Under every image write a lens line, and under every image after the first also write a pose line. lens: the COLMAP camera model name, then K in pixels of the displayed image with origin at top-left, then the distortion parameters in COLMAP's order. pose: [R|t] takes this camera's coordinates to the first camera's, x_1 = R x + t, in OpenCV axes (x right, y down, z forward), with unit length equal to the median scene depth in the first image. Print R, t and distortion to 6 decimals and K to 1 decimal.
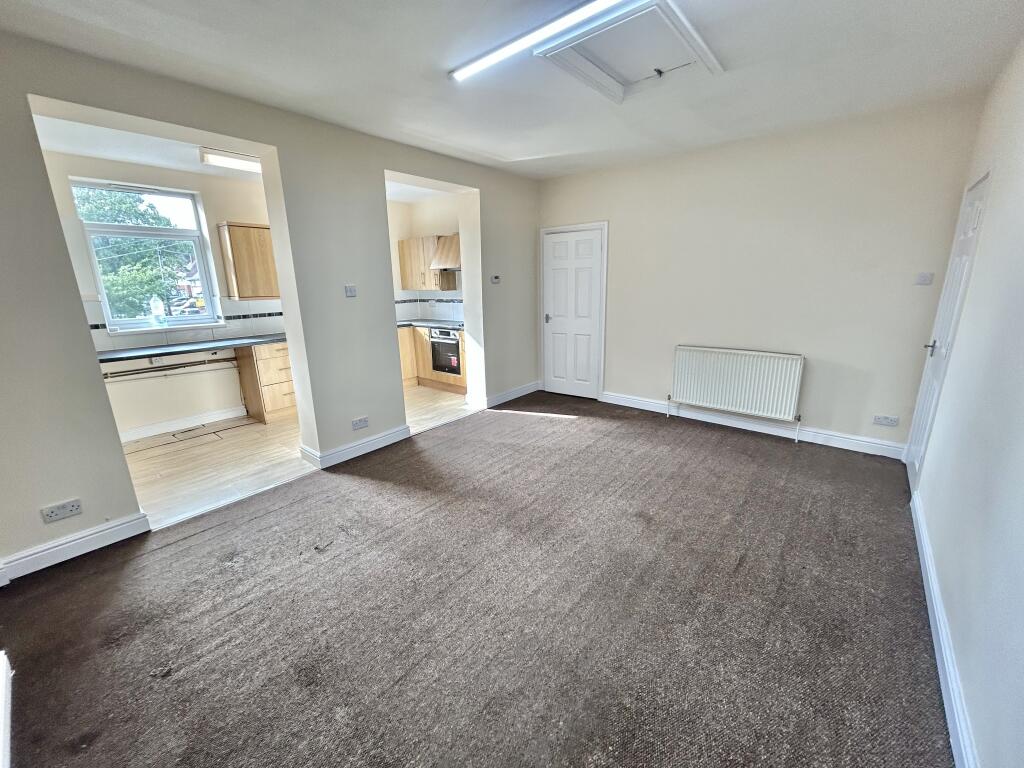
lens RADIAL K [[410.9, 0, 510.9], [0, 410.9, 385.3], [0, 0, 1]] dist [-0.001855, -0.000566]
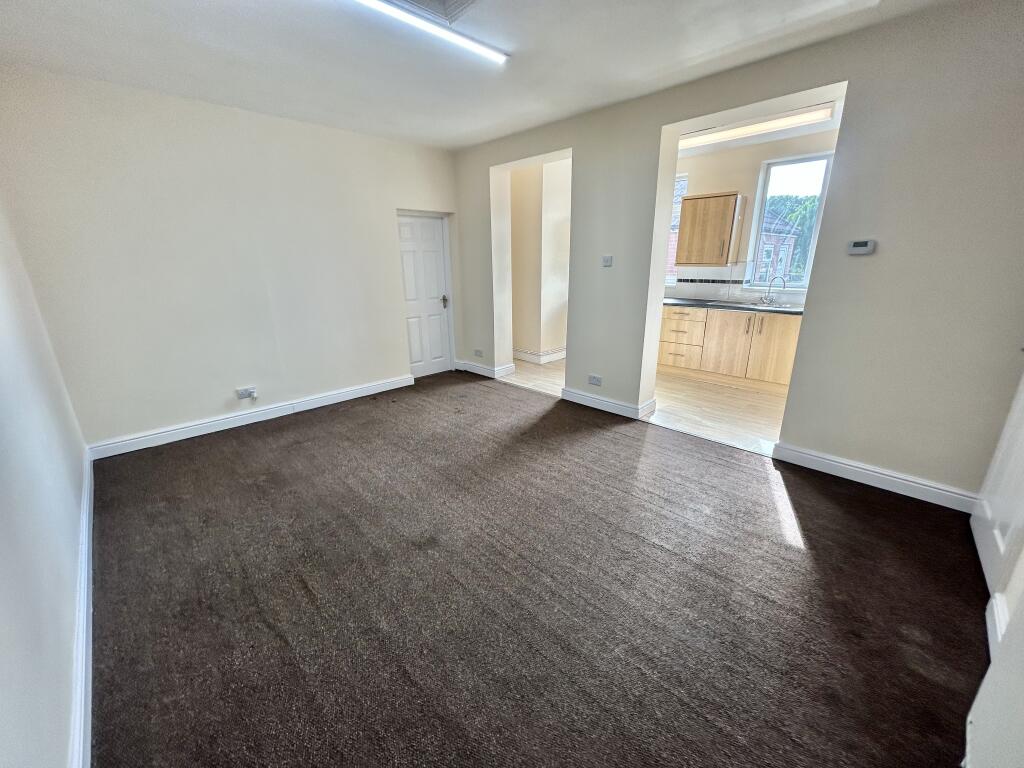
lens RADIAL K [[410.9, 0, 510.9], [0, 410.9, 385.3], [0, 0, 1]] dist [-0.001855, -0.000566]
pose [[-0.101111, 0.318071, -0.942660, 0.570063], [-0.231026, 0.914108, 0.333218, -0.170711], [0.967679, 0.251471, -0.018944, 0.629283]]
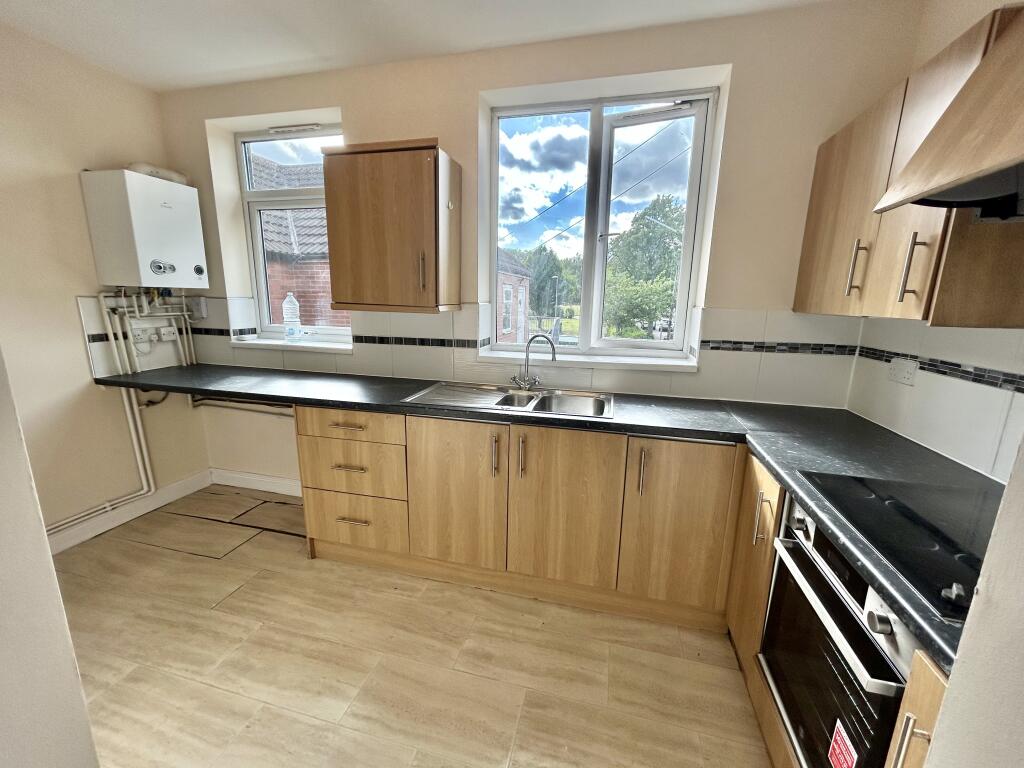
lens RADIAL K [[408.4, 0, 513.0], [0, 408.4, 385.1], [0, 0, 1]] dist [0.001536, -0.003808]
pose [[0.436269, 0.218992, -0.872761, -0.104337], [-0.248681, 0.961499, 0.116950, -0.221345], [0.864770, 0.166017, 0.473931, 0.930620]]
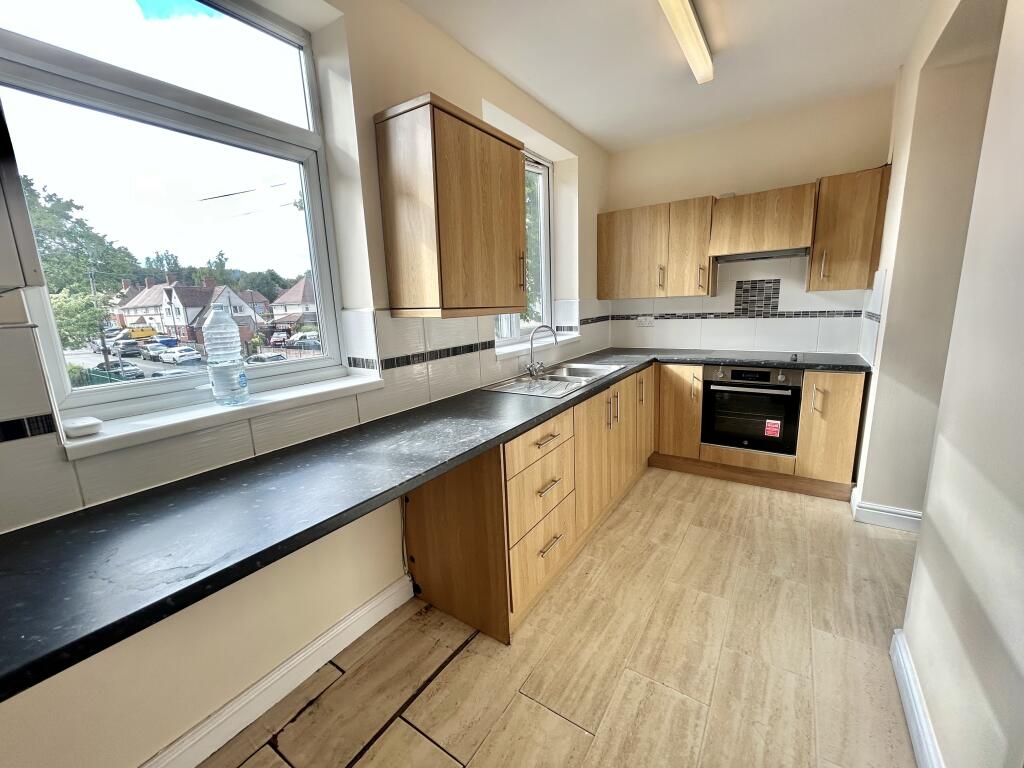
lens RADIAL K [[410.9, 0, 510.9], [0, 410.9, 385.3], [0, 0, 1]] dist [-0.001855, -0.000566]
pose [[0.994247, -0.038074, 0.100118, -0.615800], [0.043311, 0.997776, -0.050664, -0.119533], [-0.097966, 0.054709, 0.993685, 0.606275]]
